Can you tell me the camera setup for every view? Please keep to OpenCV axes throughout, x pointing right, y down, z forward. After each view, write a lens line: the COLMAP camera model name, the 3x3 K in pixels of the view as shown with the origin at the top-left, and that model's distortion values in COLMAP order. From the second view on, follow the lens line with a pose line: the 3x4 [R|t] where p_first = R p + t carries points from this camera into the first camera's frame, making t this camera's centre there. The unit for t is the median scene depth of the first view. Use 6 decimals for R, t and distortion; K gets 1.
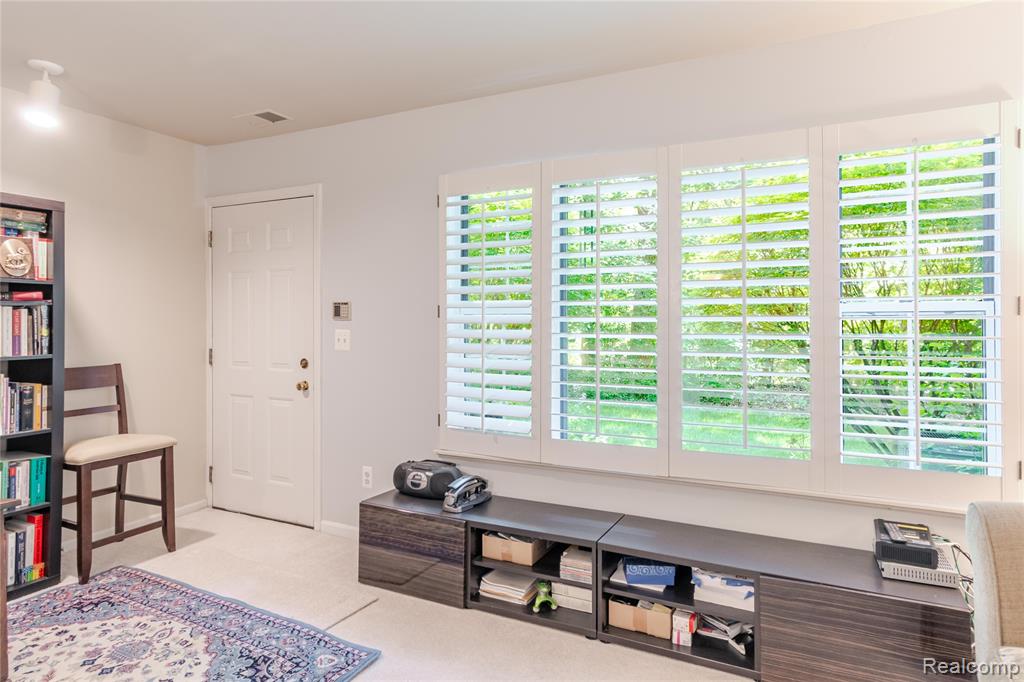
lens RADIAL K [[596.5, 0, 503.6], [0, 596.5, 314.5], [0, 0, 1]] dist [-0.000264, 0.001731]
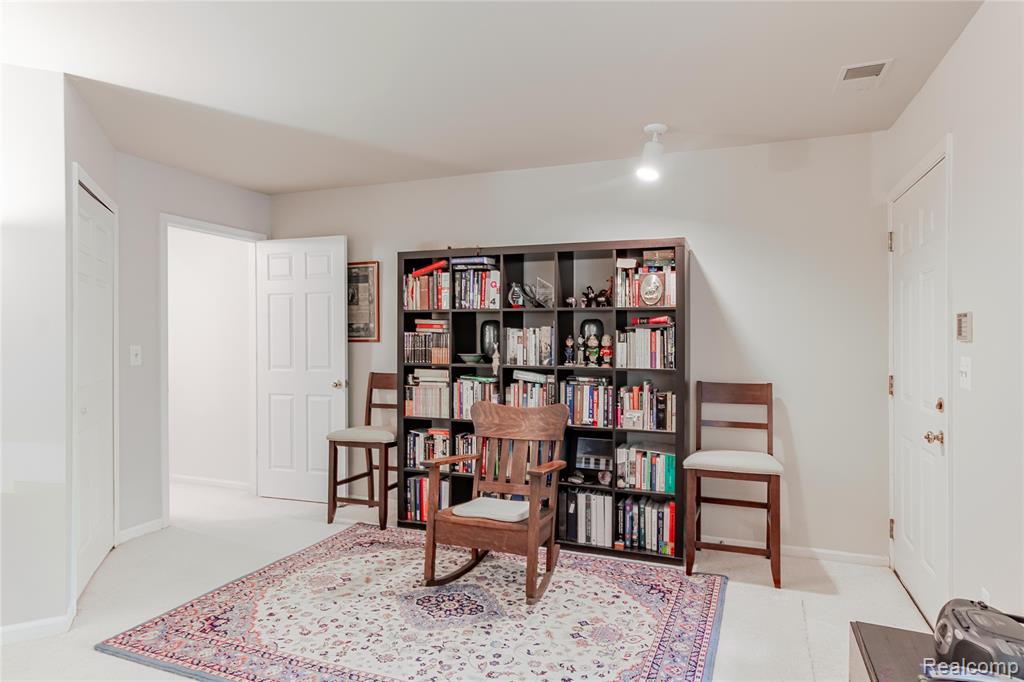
lens RADIAL K [[580.2, 0, 512.3], [0, 580.2, 339.9], [0, 0, 1]] dist [0.004215, 0.011034]
pose [[0.112000, 0.003745, -0.993701, 0.350890], [0.005192, 0.999977, 0.004354, 0.003030], [0.993695, -0.005647, 0.111978, 0.563796]]
